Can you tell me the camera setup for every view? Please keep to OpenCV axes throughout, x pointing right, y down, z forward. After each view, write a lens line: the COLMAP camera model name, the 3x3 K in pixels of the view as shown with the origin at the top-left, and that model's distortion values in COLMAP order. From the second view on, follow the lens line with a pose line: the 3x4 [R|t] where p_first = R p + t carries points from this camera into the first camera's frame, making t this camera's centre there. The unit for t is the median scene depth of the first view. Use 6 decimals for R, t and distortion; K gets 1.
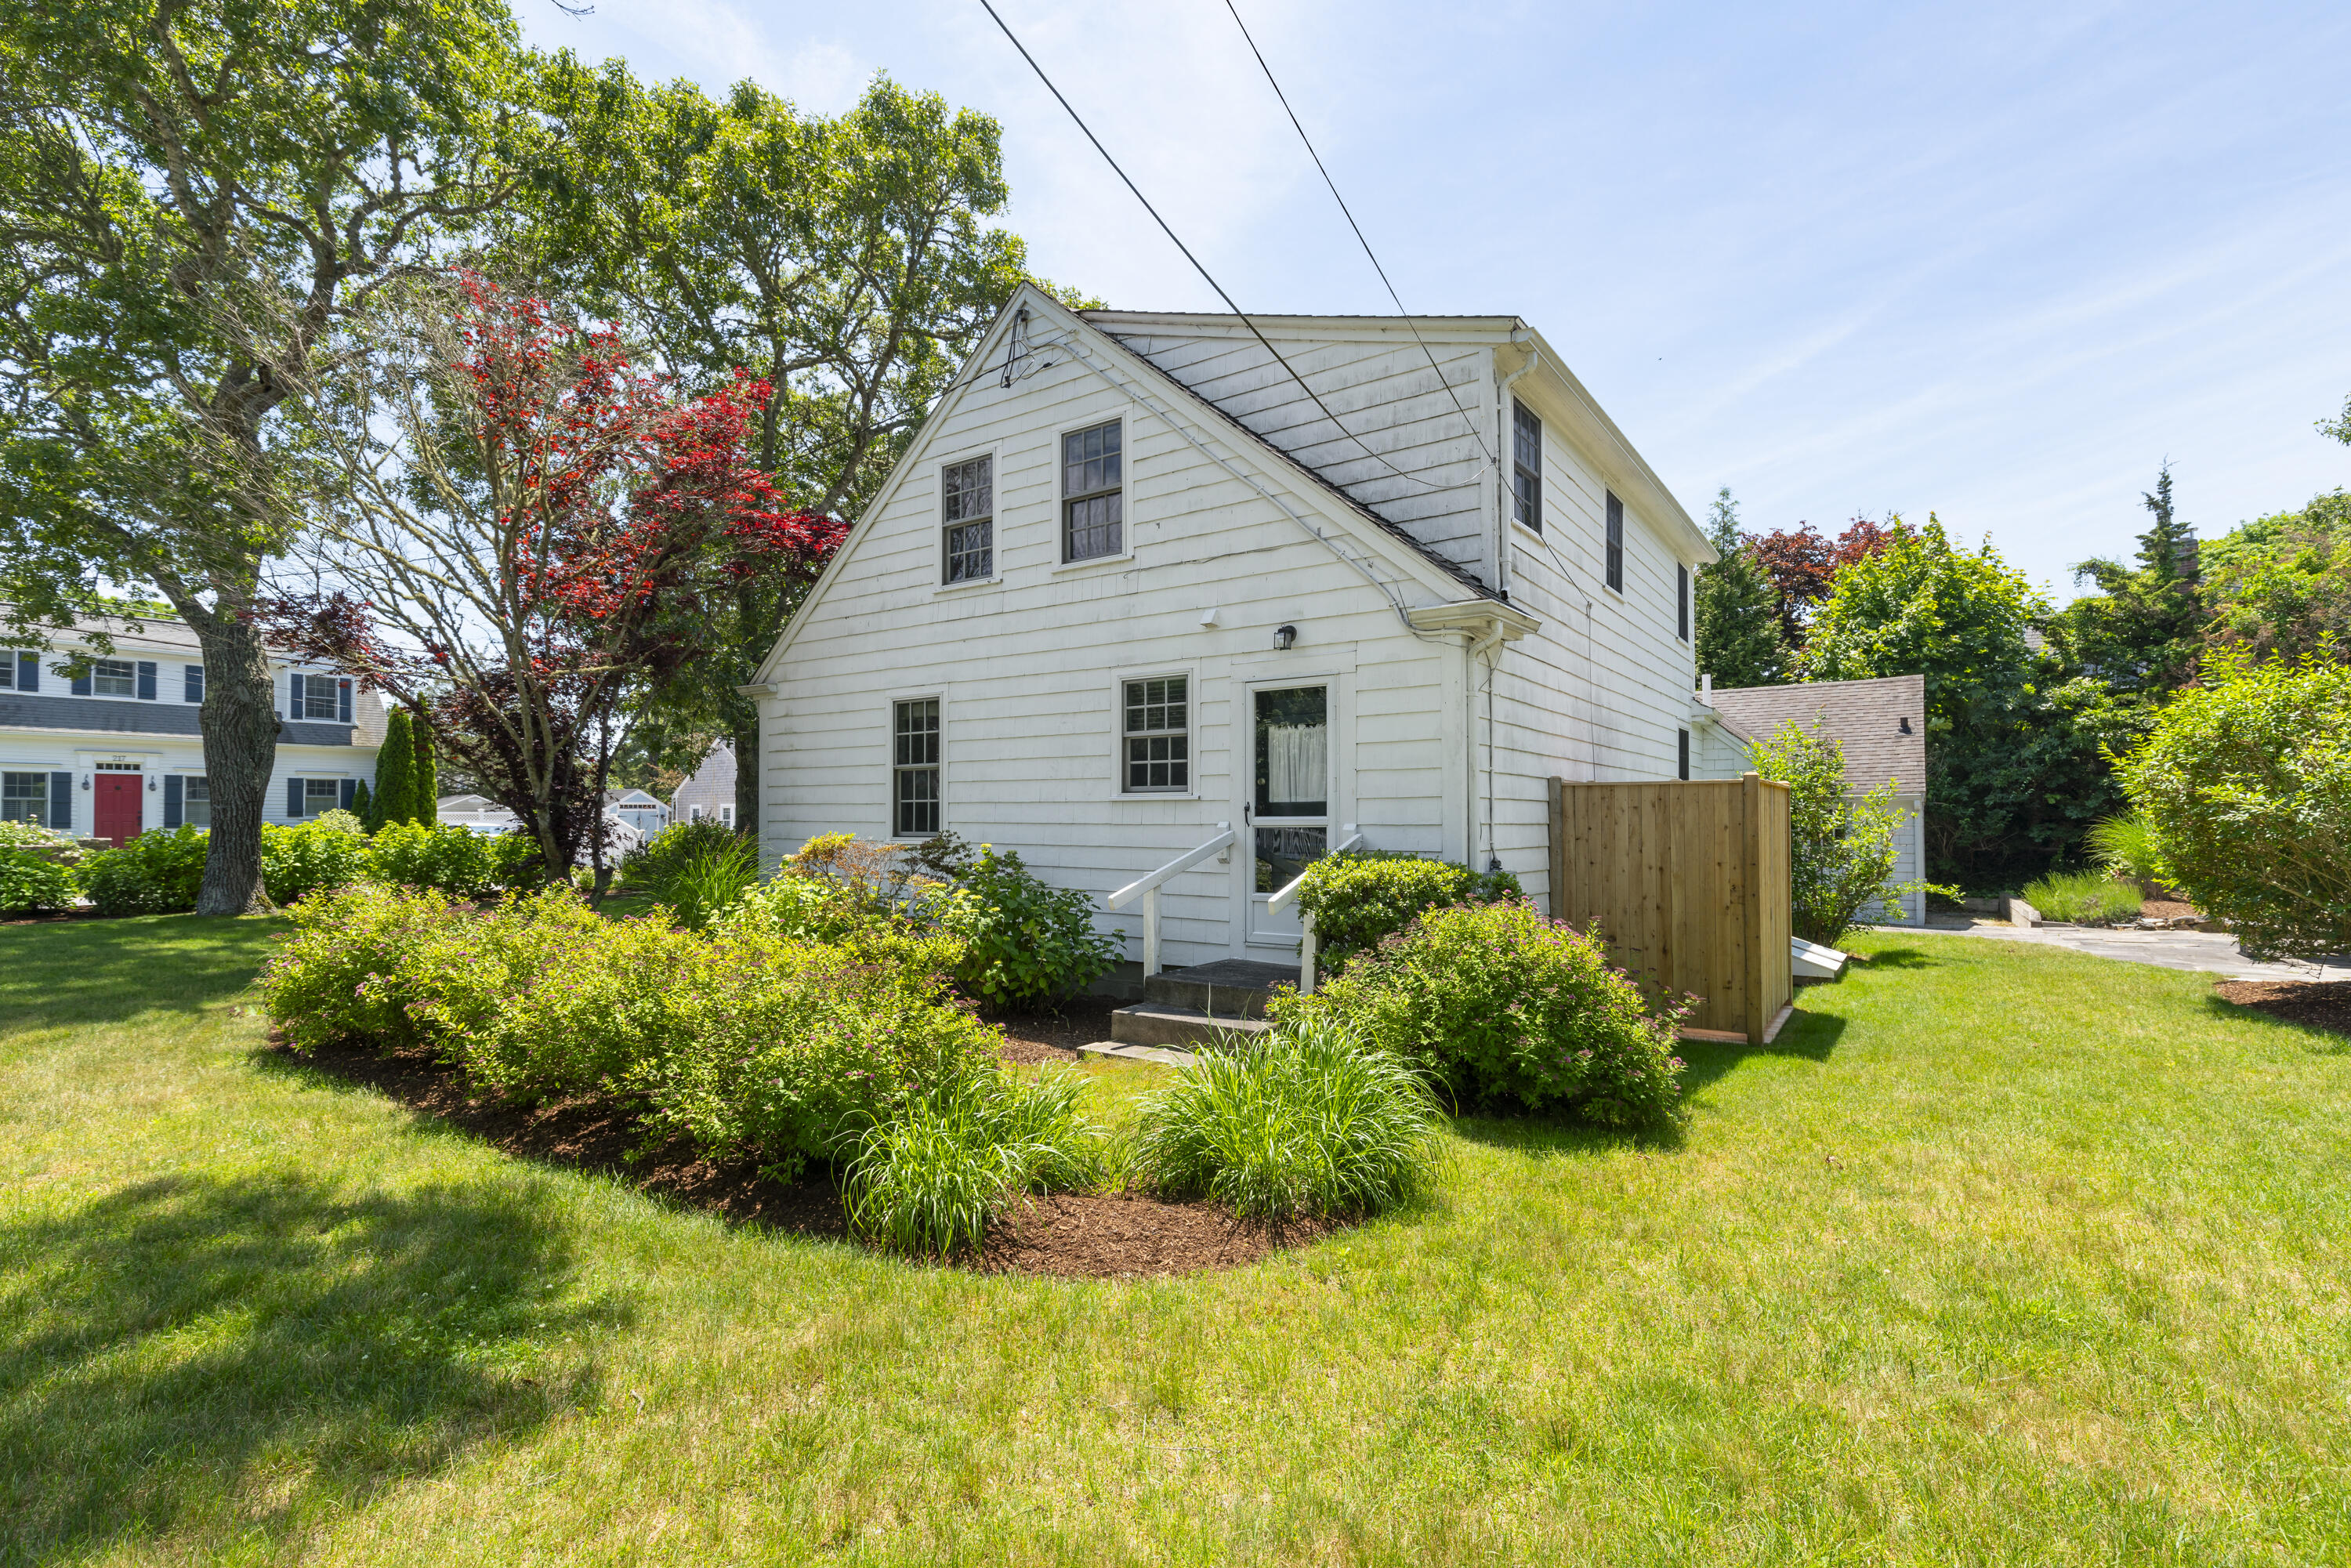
lens RADIAL K [[1087.2, 0, 1163.3], [0, 1087.2, 795.8], [0, 0, 1]] dist [0.004384, -0.000005]
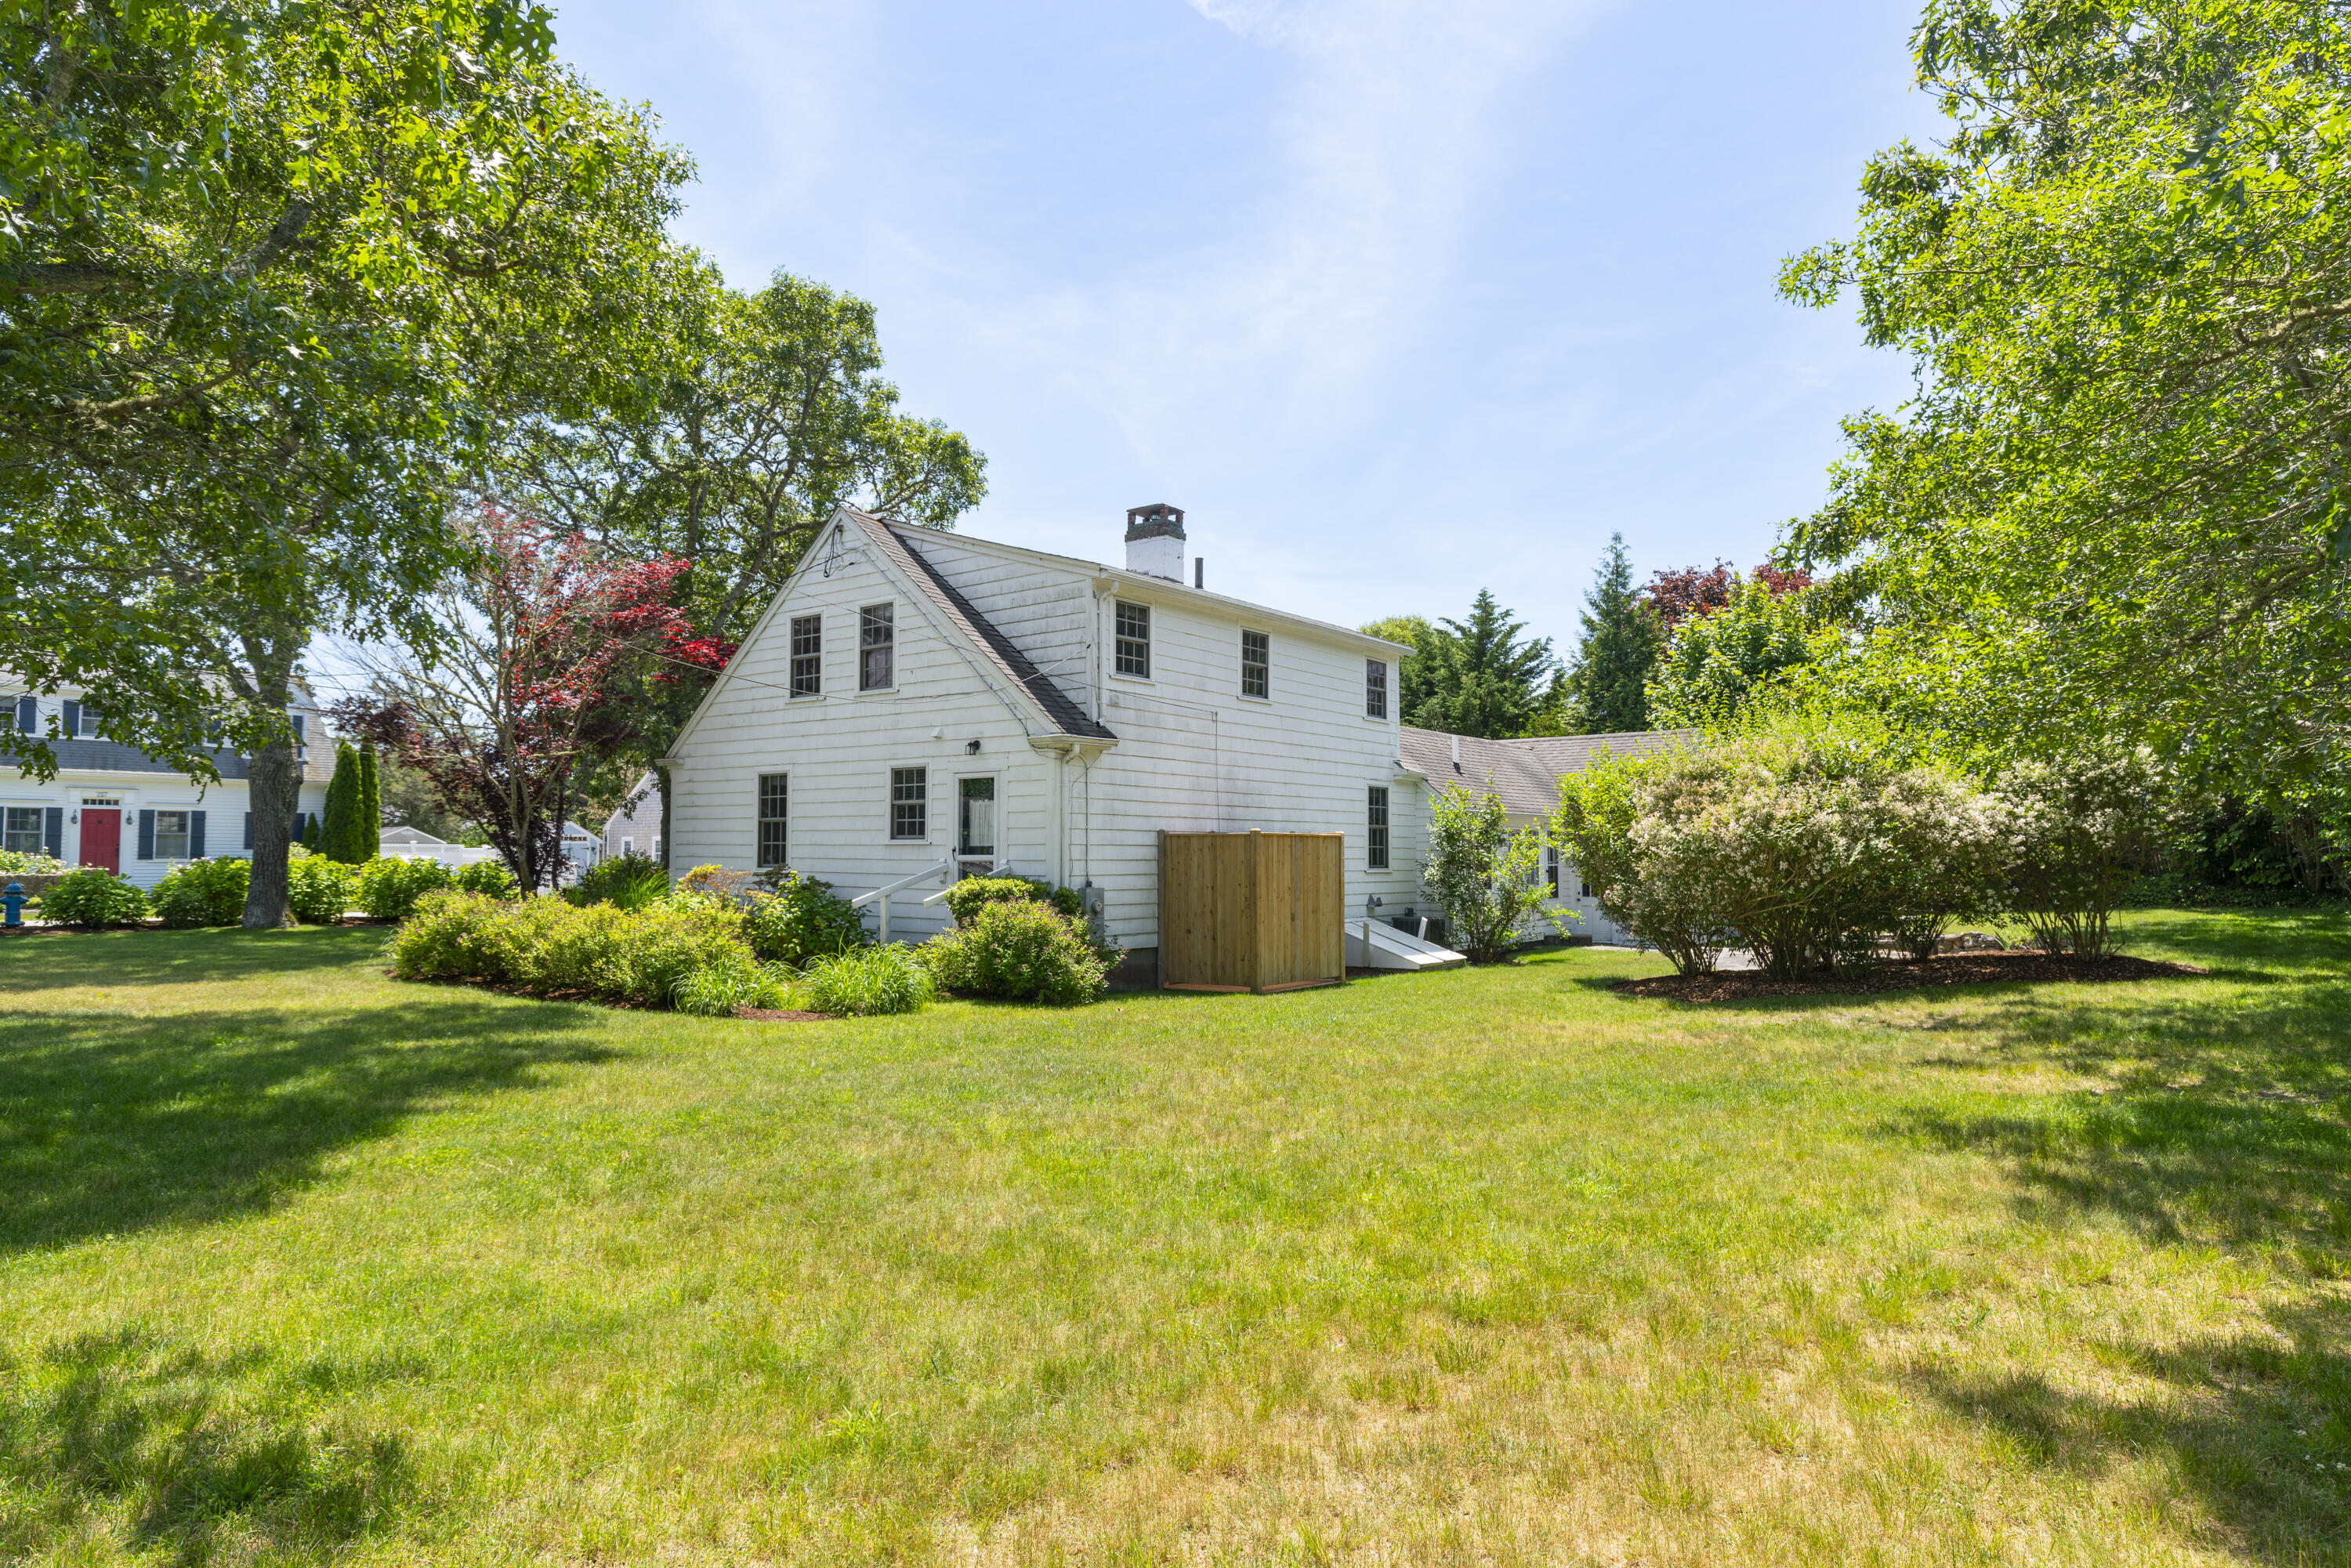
lens RADIAL K [[1361.7, 0, 1181.7], [0, 1361.7, 760.6], [0, 0, 1]] dist [-0.026142, -0.000680]
pose [[0.999813, -0.000650, -0.019338, 0.371418], [-0.000224, 0.998982, -0.045119, -0.024271], [0.019347, 0.045114, 0.998794, -0.851302]]
